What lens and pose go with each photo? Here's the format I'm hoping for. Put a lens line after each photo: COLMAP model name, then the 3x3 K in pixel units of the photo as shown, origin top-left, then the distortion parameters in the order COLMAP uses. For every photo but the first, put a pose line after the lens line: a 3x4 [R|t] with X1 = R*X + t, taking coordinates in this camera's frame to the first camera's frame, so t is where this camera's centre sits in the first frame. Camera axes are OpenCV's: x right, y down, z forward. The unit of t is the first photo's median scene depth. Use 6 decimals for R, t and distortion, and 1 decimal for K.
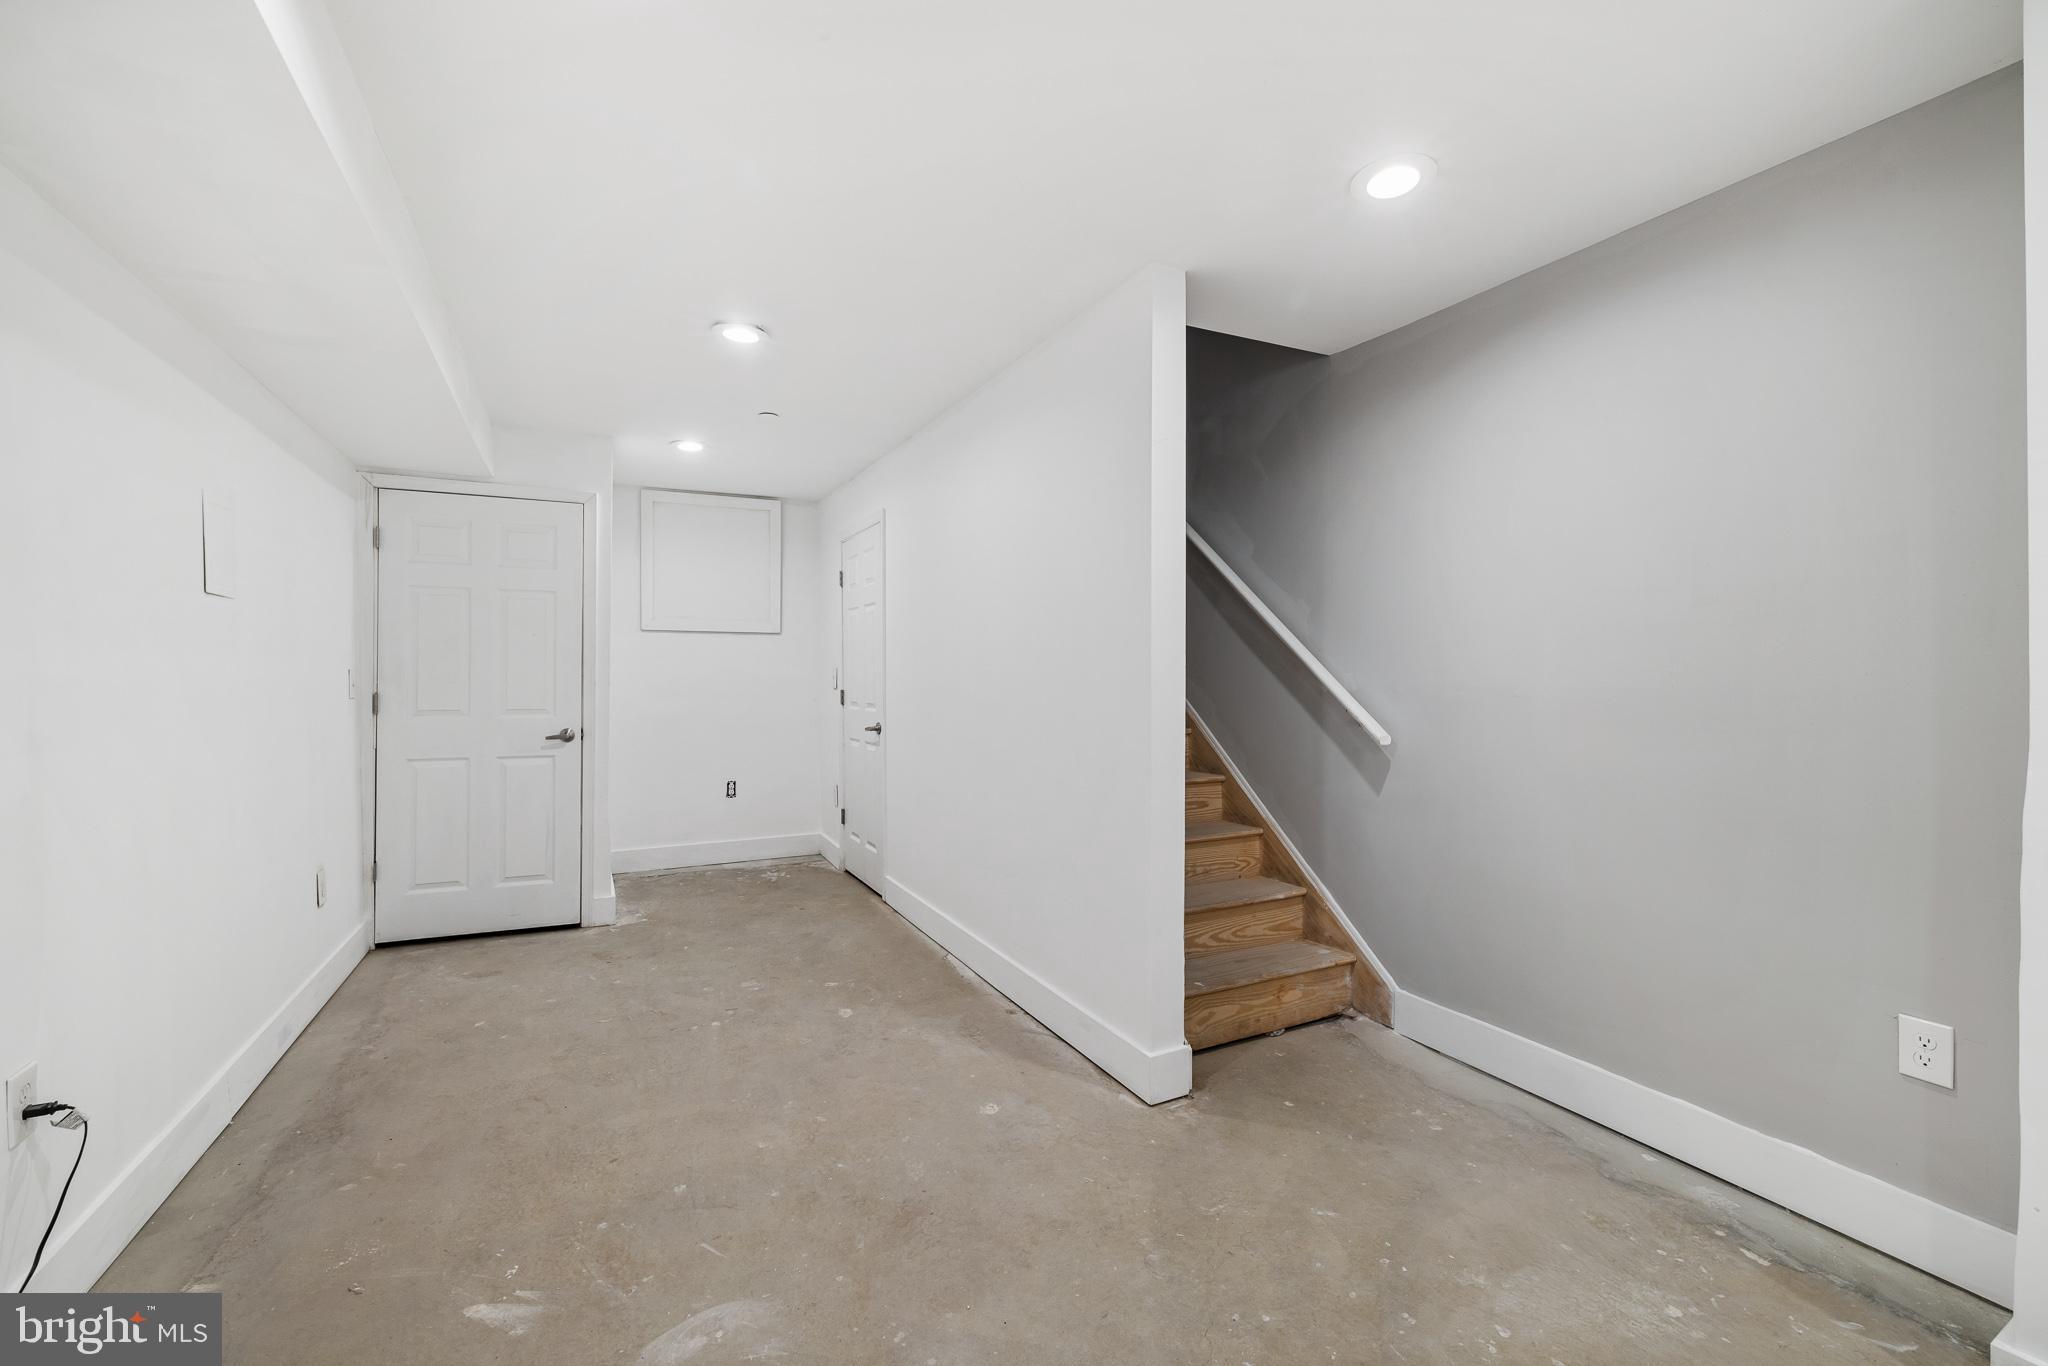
lens RADIAL K [[894.4, 0, 1015.9], [0, 894.4, 684.1], [0, 0, 1]] dist [-0.002369, -0.000007]
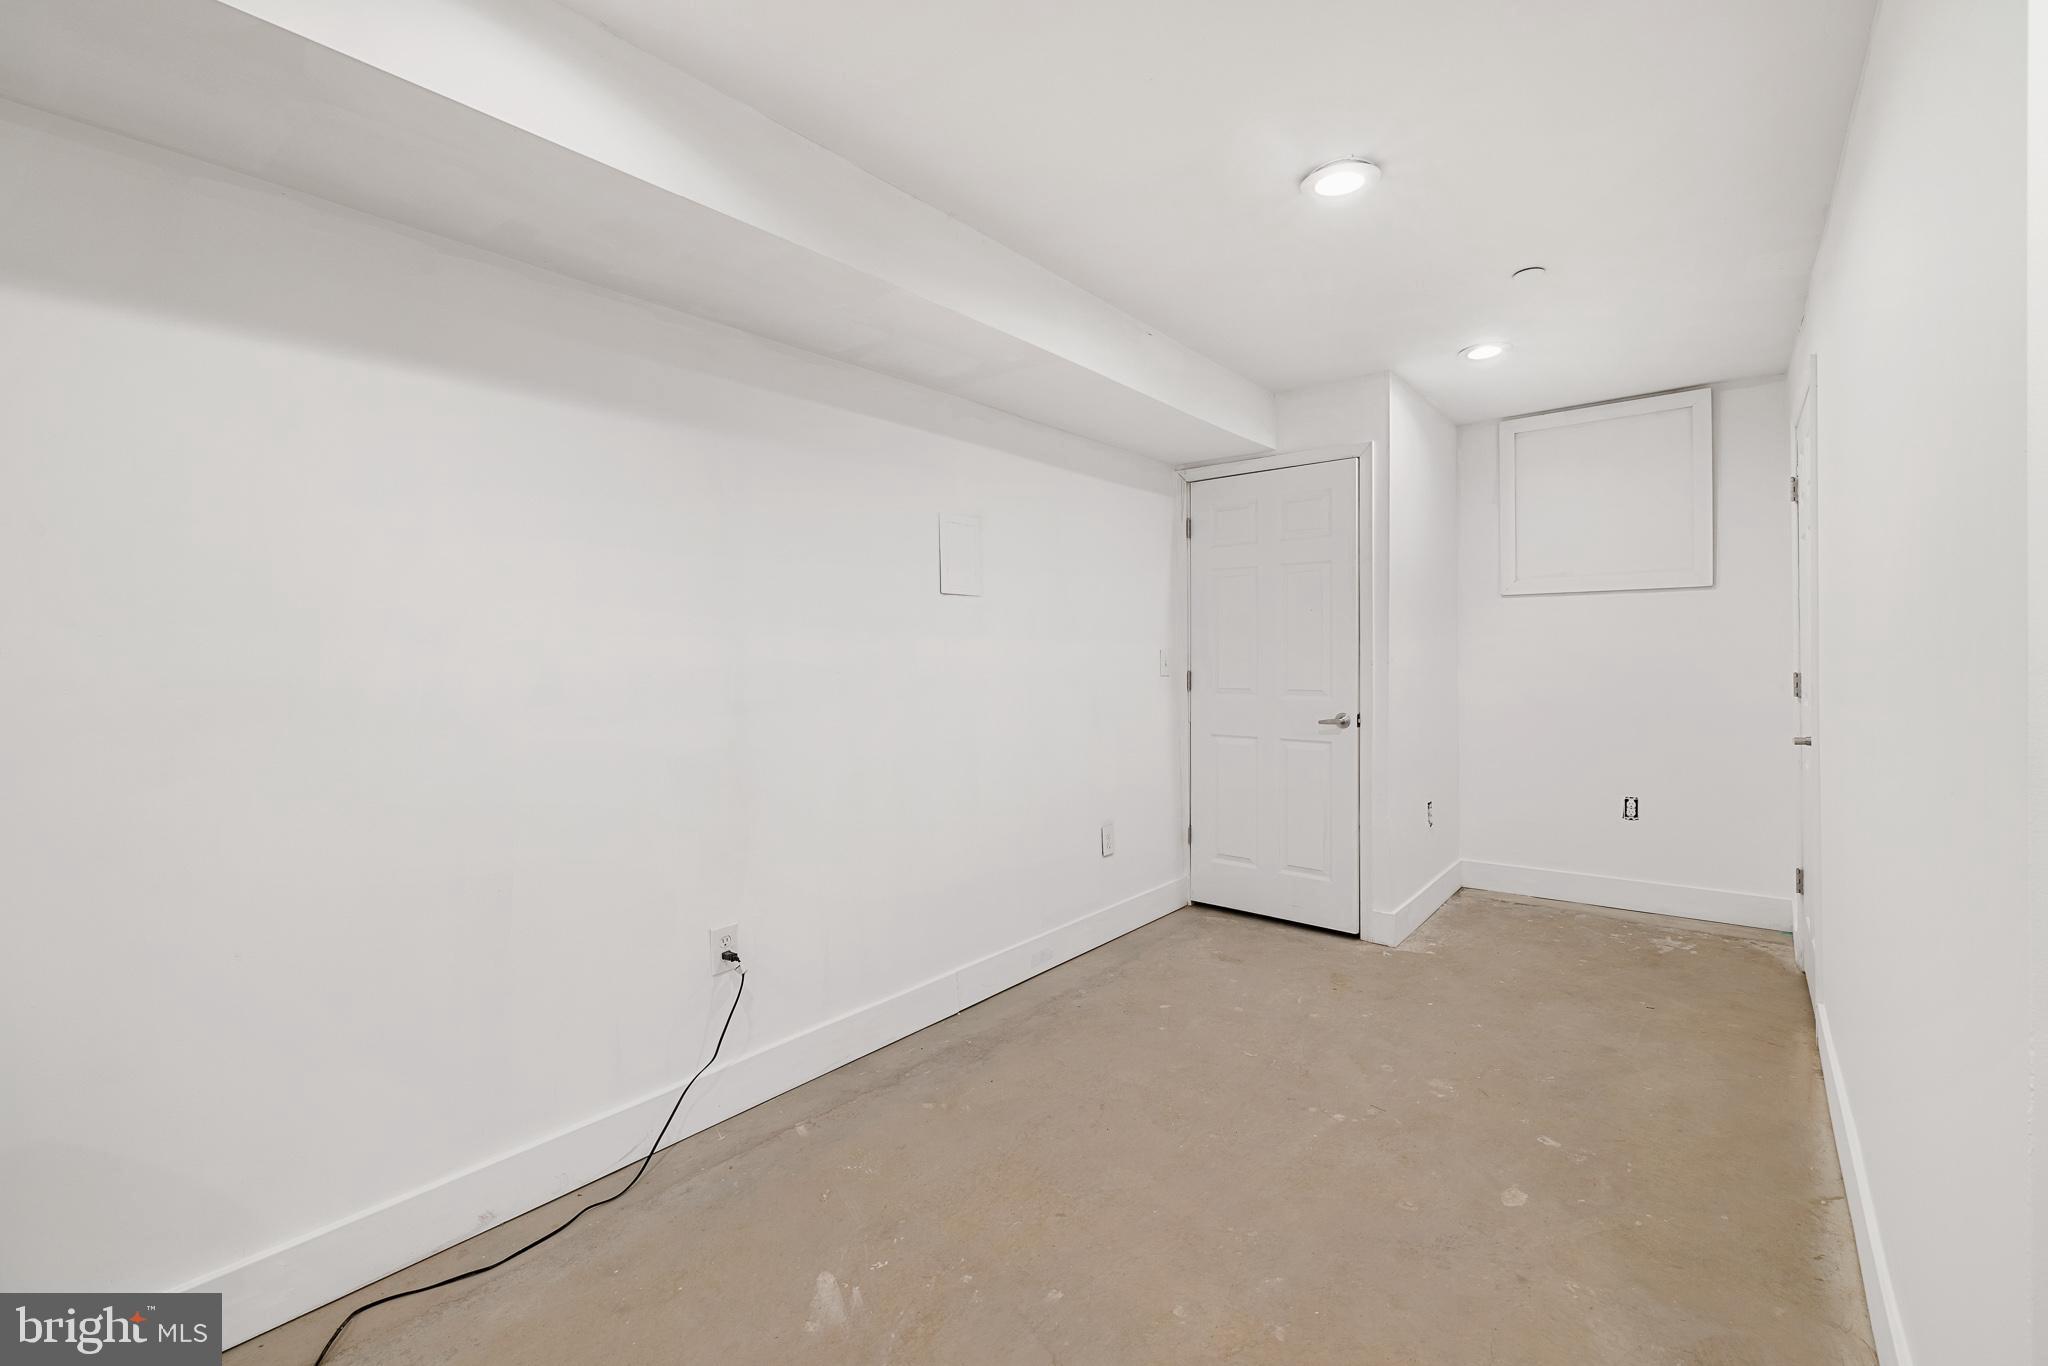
lens RADIAL K [[894.4, 0, 1016.7], [0, 894.4, 668.1], [0, 0, 1]] dist [-0.002369, -0.000007]
pose [[0.409083, 0.009726, -0.912445, 0.191799], [0.001219, 0.999936, 0.011205, -0.005913], [0.912496, -0.005696, 0.409046, 0.361720]]
